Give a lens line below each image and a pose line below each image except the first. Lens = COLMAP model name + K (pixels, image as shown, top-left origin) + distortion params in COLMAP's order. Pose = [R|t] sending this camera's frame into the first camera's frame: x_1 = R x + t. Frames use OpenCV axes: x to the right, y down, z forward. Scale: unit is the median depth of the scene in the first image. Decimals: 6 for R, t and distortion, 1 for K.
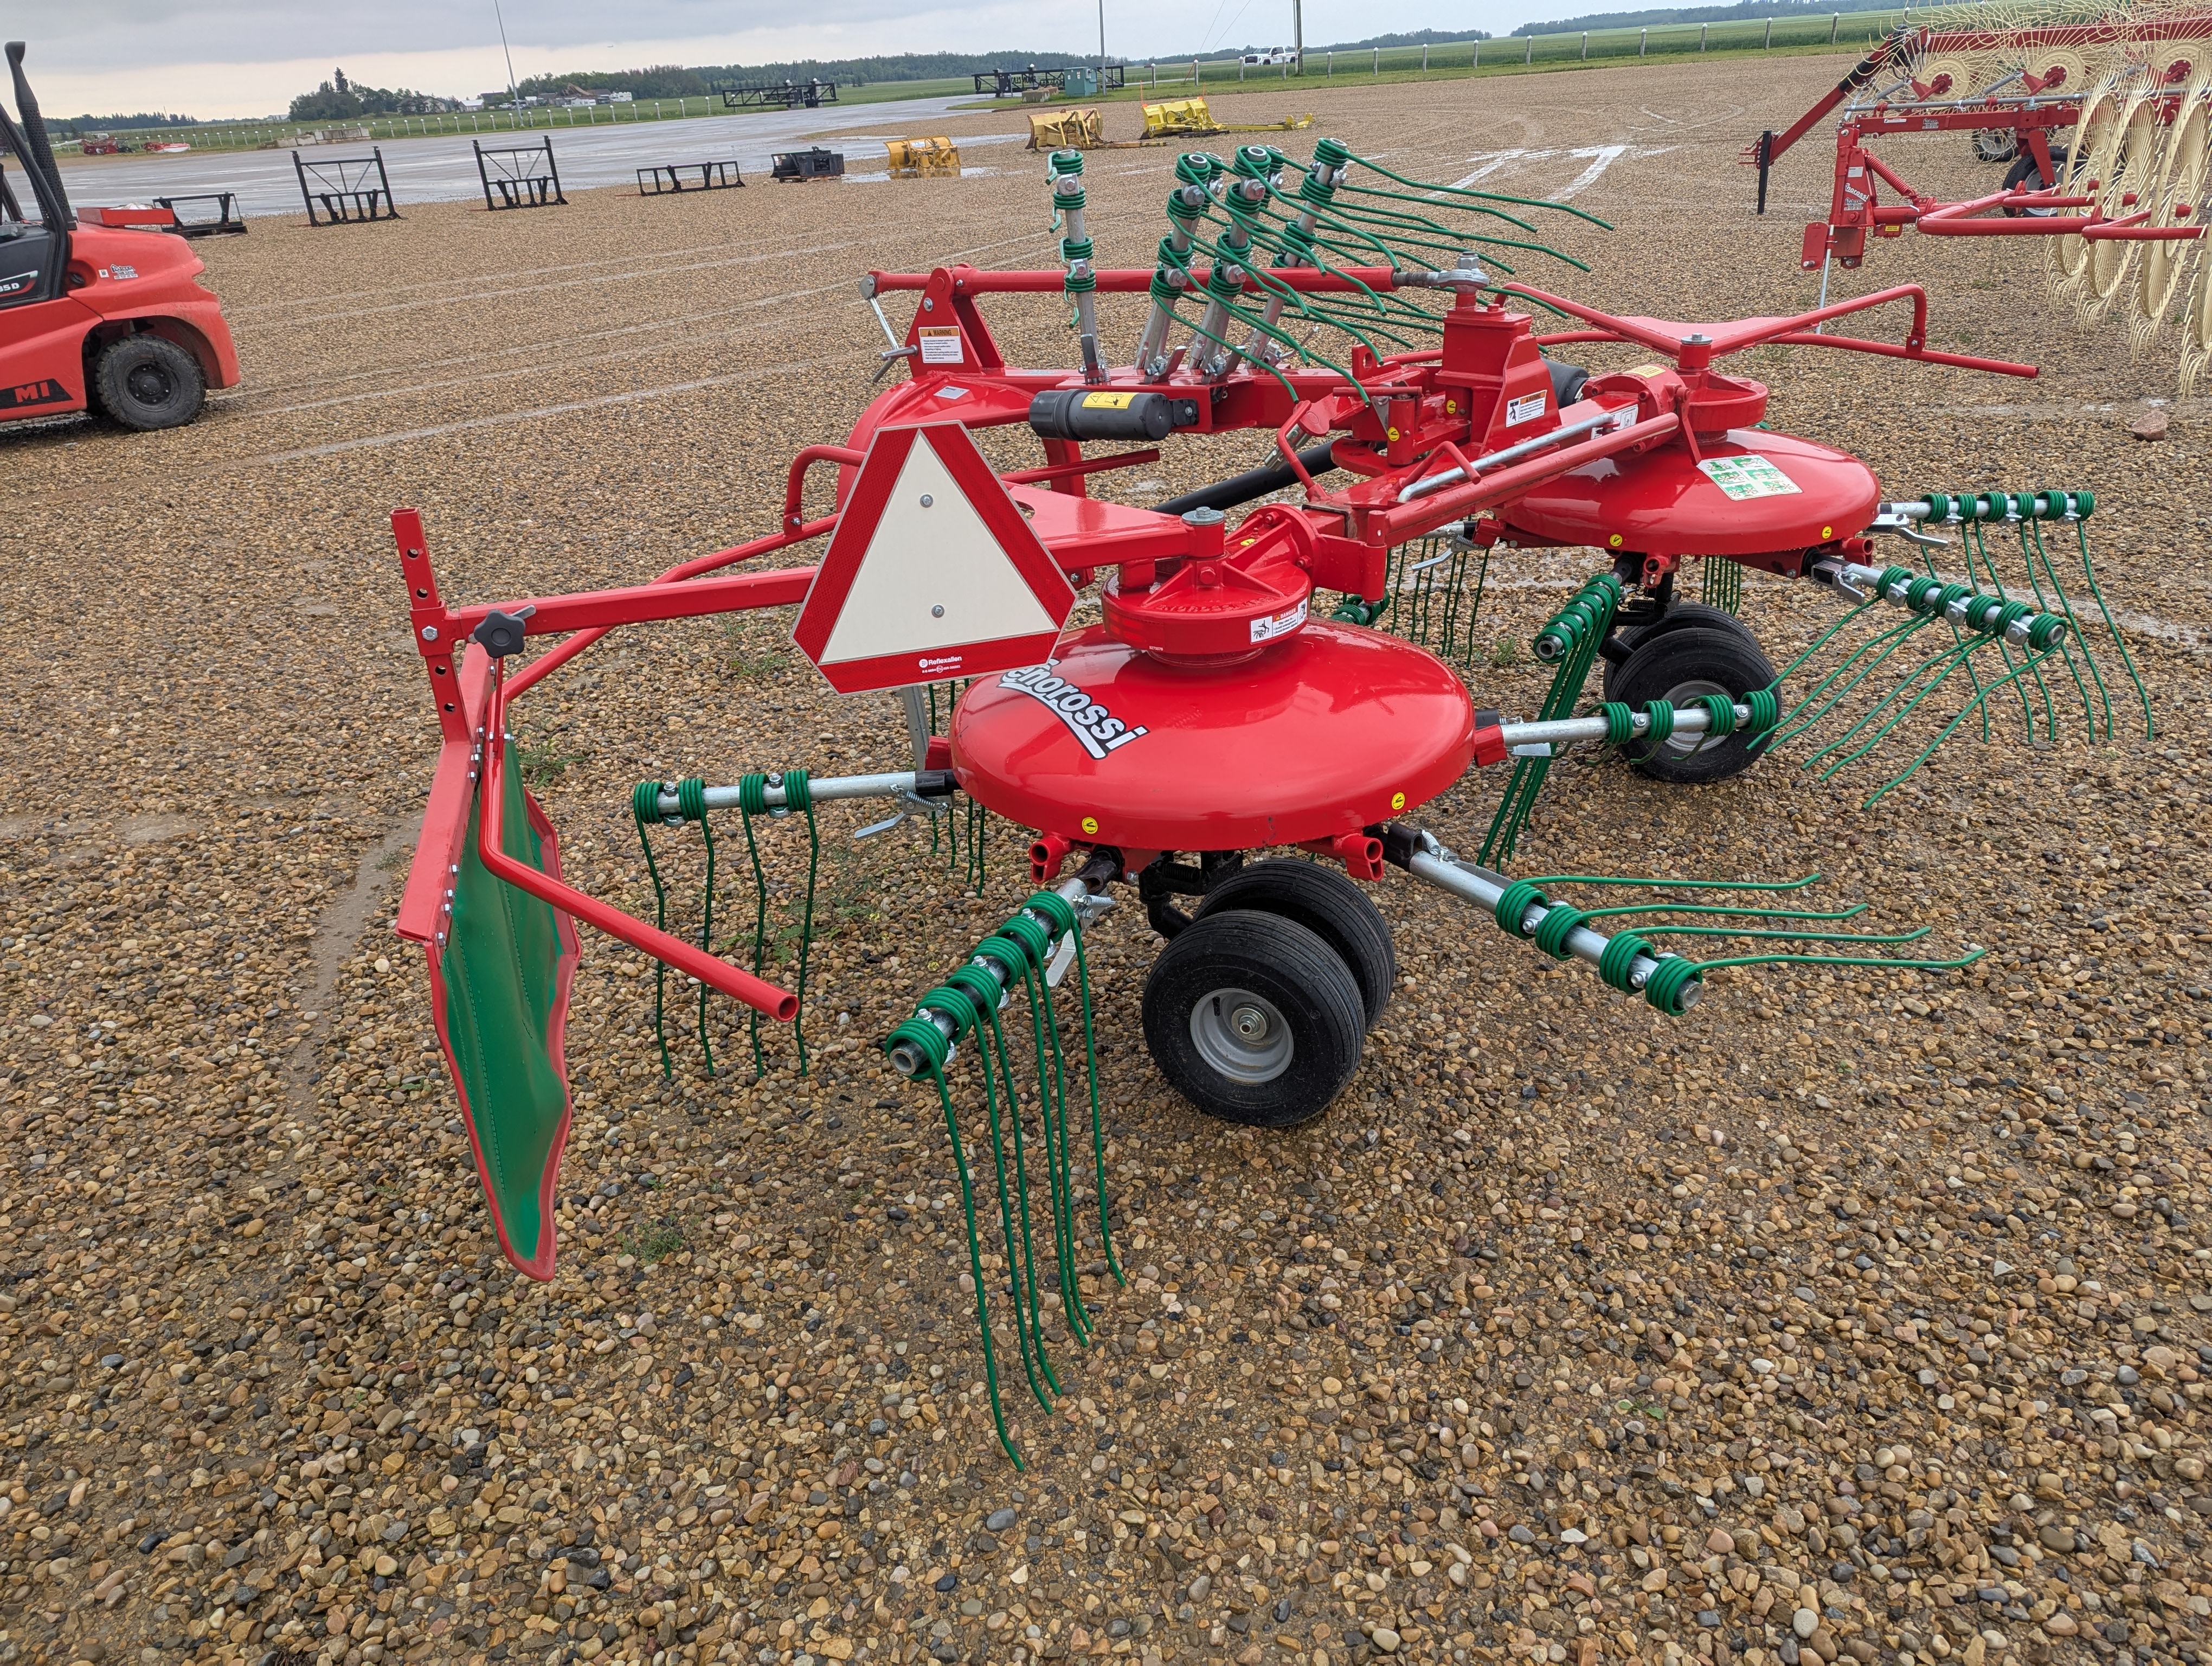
lens RADIAL K [[1540.8, 0, 1106.0], [0, 1540.8, 833.0], [0, 0, 1]] dist [-0.000961, -0.000544]
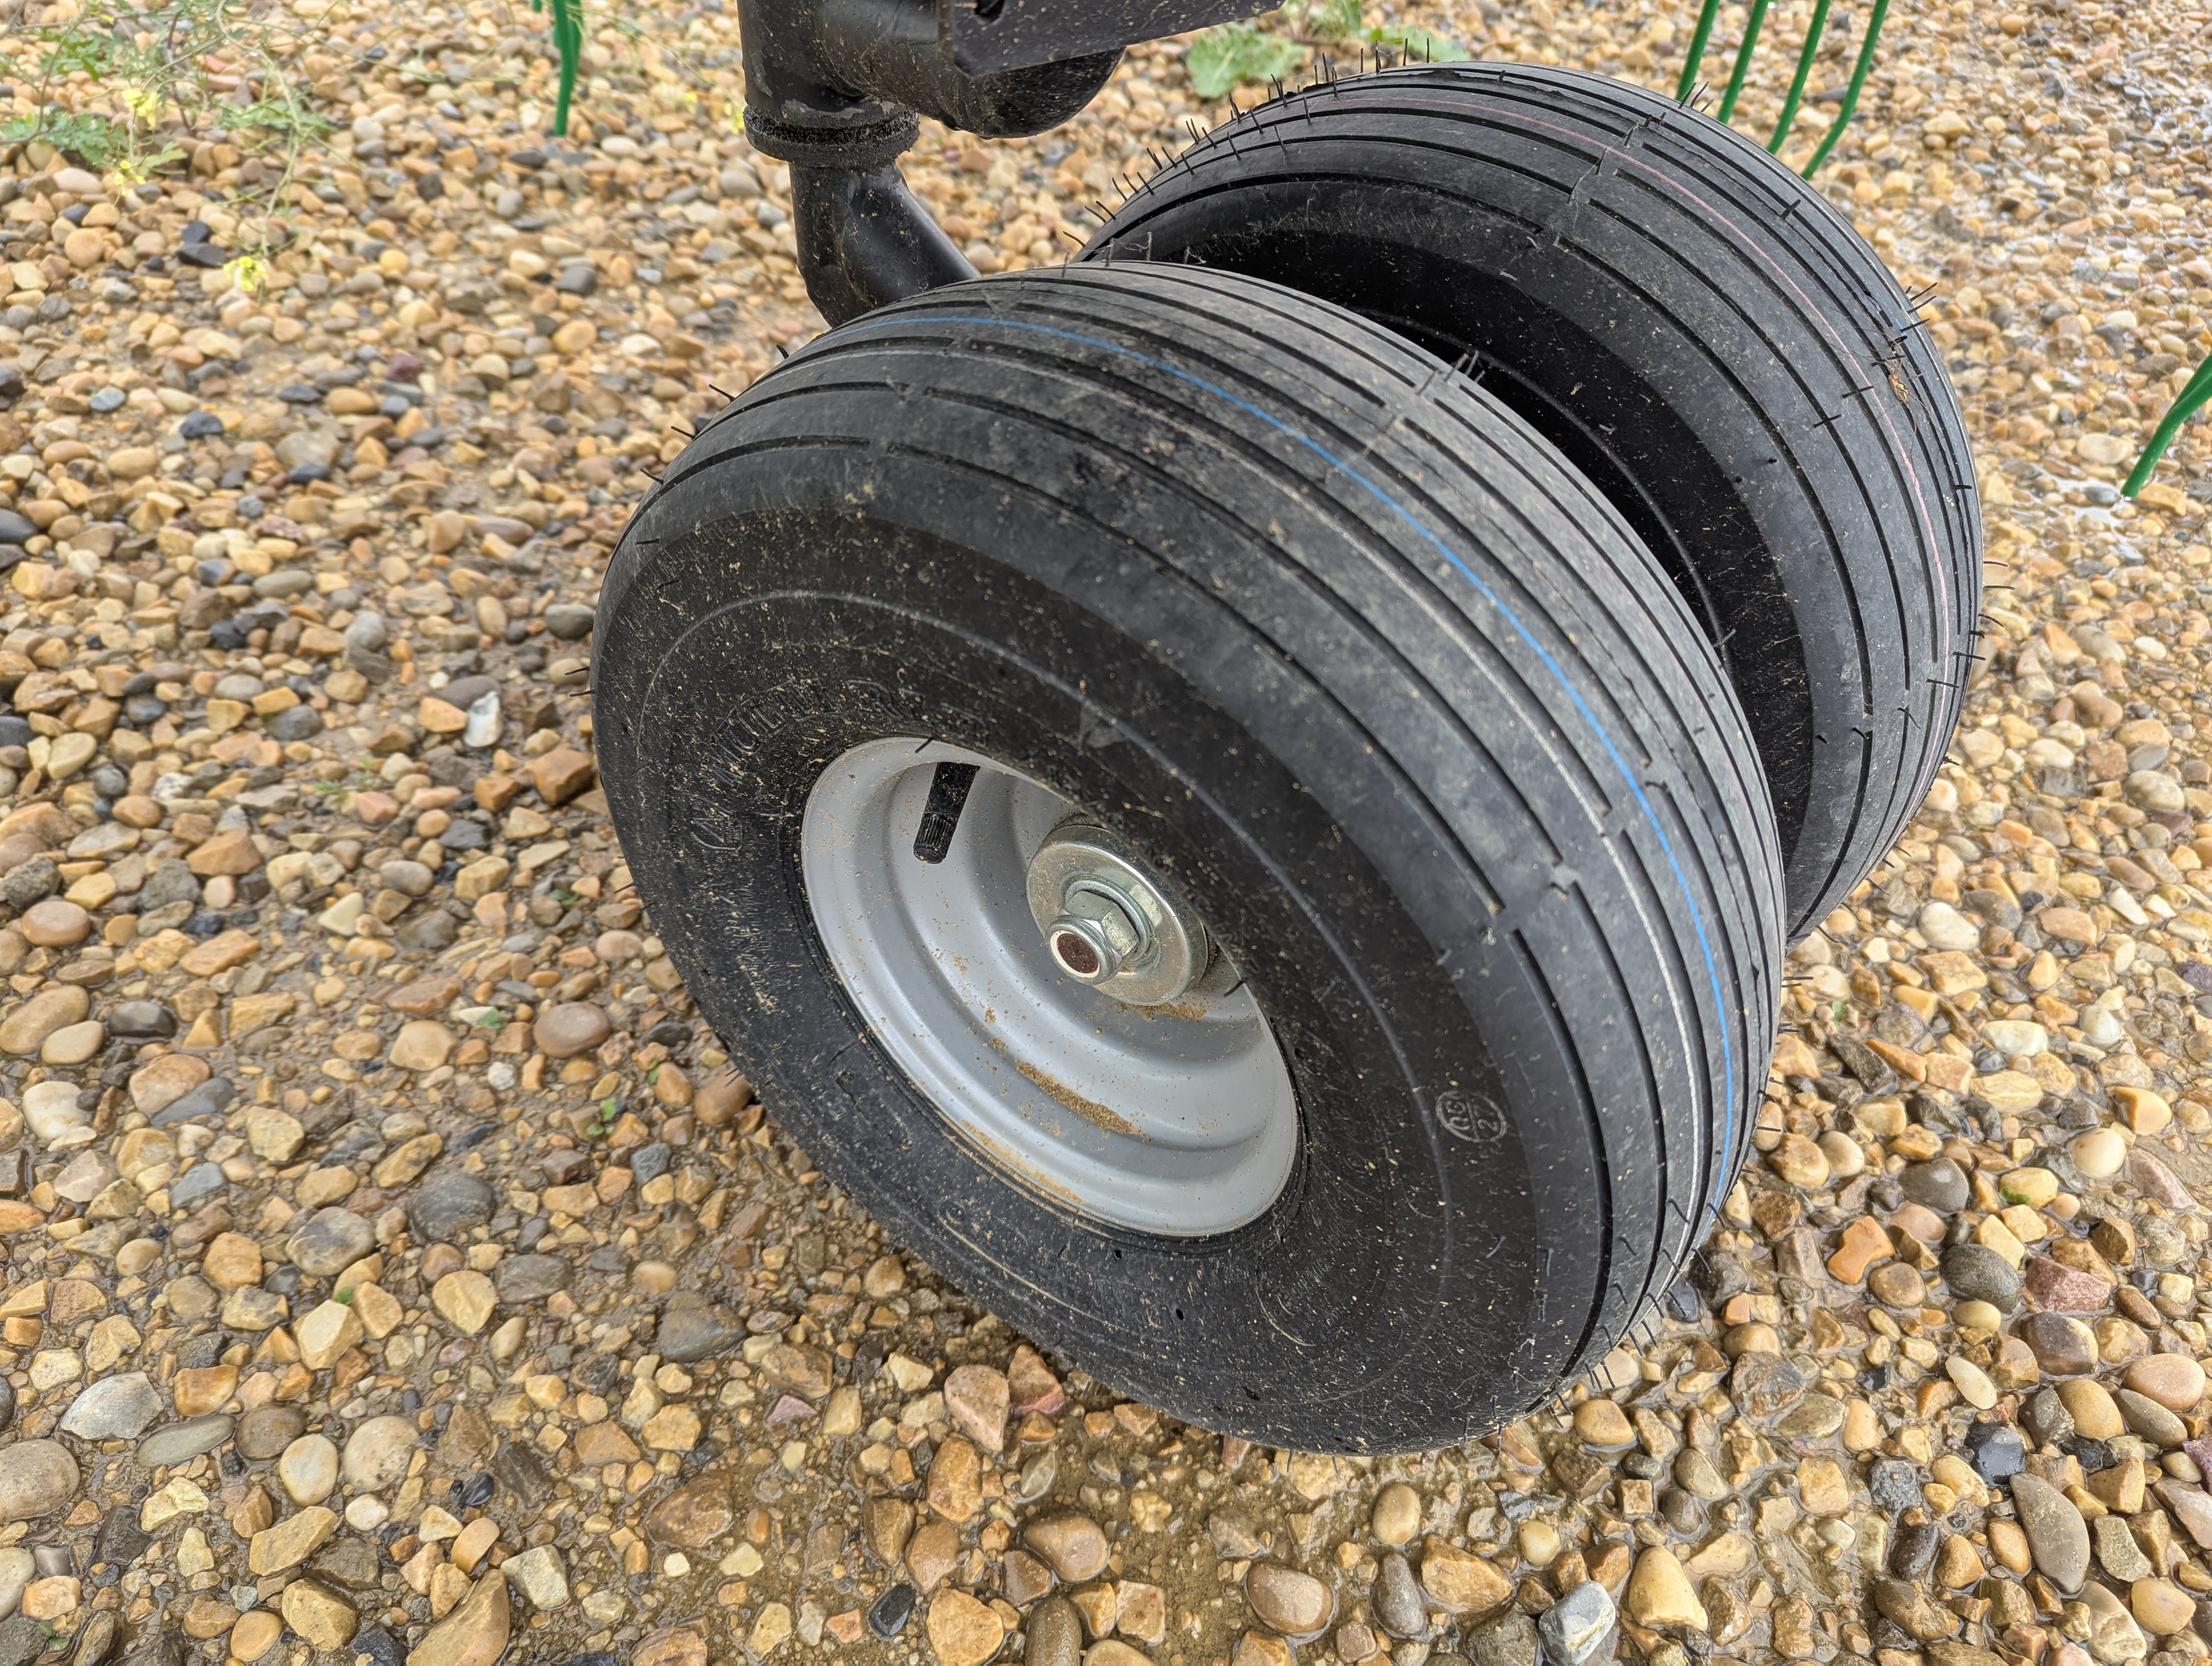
lens RADIAL K [[1540.8, 0, 1106.0], [0, 1540.8, 833.0], [0, 0, 1]] dist [-0.000961, -0.000544]
pose [[0.972176, 0.218438, -0.084609, 0.100144], [-0.176236, 0.919971, 0.350136, 0.041771], [0.154321, -0.325482, 0.932870, 0.780697]]
